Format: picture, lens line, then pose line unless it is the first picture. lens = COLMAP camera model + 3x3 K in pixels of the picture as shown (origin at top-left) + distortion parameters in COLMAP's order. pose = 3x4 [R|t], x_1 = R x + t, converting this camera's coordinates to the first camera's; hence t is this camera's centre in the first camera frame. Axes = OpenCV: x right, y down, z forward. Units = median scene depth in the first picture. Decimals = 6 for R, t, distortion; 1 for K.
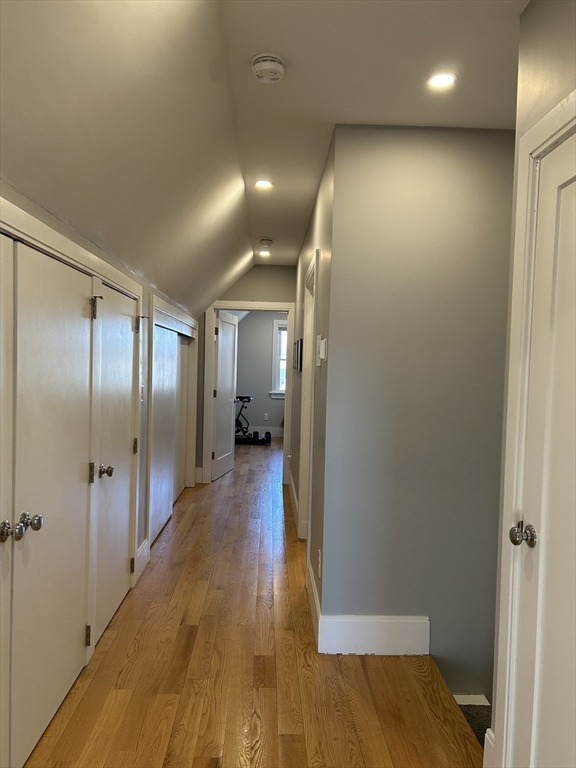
lens RADIAL K [[575.3, 0, 292.6], [0, 575.3, 376.5], [0, 0, 1]] dist [0.053577, -0.072468]
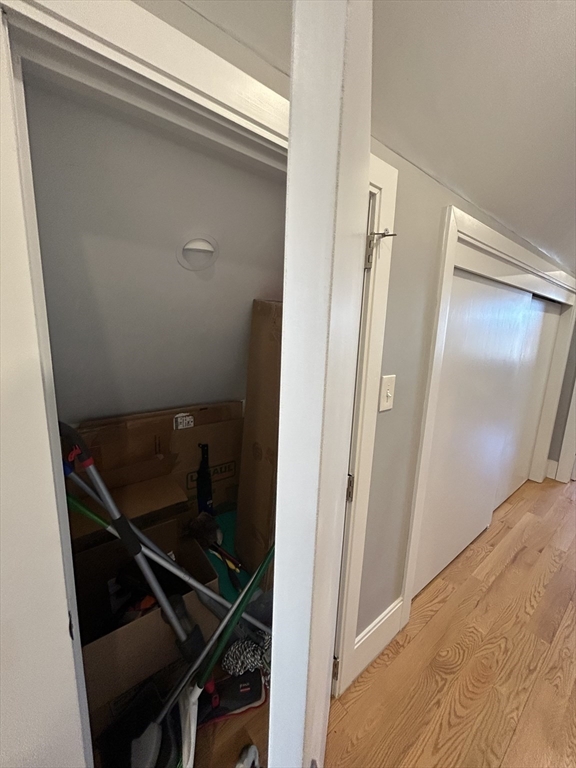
lens RADIAL K [[308.7, 0, 288.7], [0, 308.7, 383.6], [0, 0, 1]] dist [-0.001856, 0.000597]
pose [[0.593058, 0.137620, -0.793311, -0.062151], [-0.035316, 0.988782, 0.145128, -0.010214], [0.804385, -0.058053, 0.591266, 0.544359]]
